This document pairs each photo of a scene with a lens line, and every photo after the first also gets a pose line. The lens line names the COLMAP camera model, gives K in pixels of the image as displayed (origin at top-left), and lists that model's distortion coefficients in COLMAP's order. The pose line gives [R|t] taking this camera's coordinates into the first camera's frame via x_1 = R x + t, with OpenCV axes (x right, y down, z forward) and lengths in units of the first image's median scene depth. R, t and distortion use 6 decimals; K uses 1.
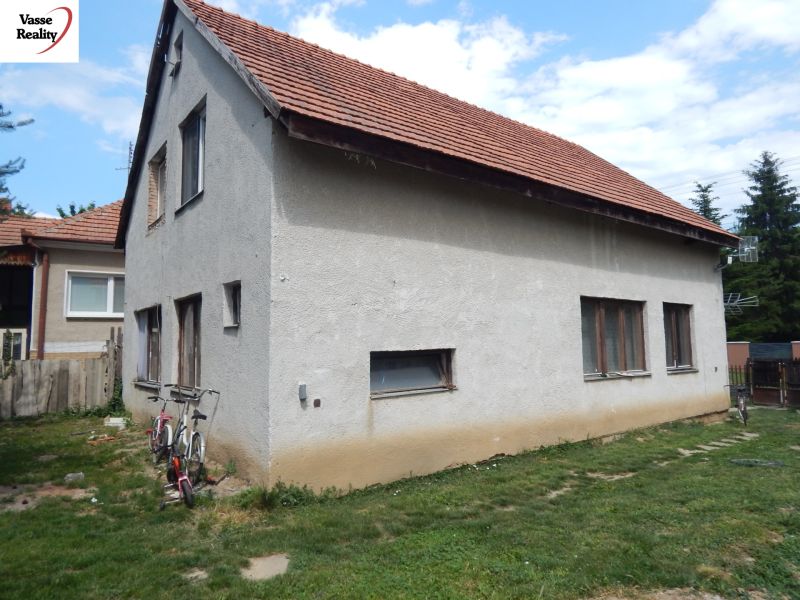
lens RADIAL K [[534.0, 0, 401.8], [0, 534.0, 296.5], [0, 0, 1]] dist [0.003462, 0.006263]
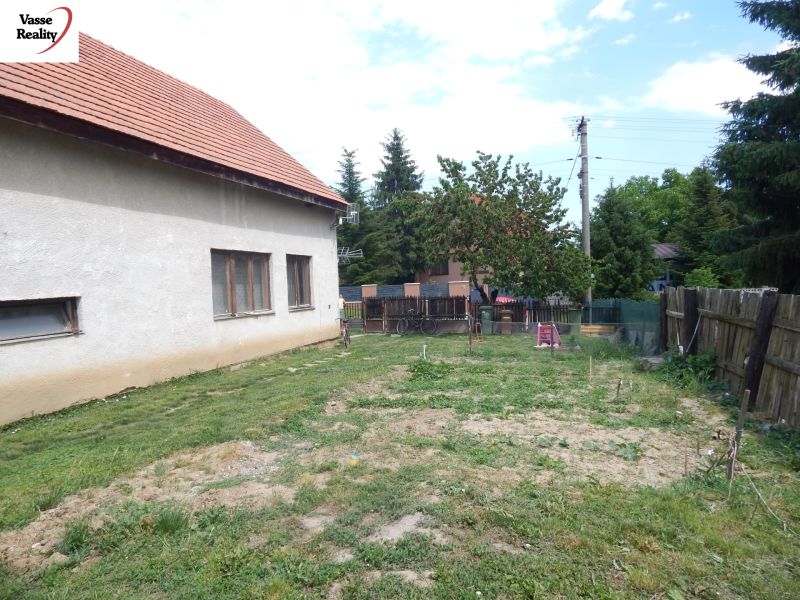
lens RADIAL K [[534.0, 0, 401.8], [0, 534.0, 296.5], [0, 0, 1]] dist [0.003462, 0.006263]
pose [[0.832217, -0.031764, 0.553539, 0.033126], [-0.024022, 0.995354, 0.093233, -0.015496], [-0.553929, -0.090887, 0.827588, -0.206534]]
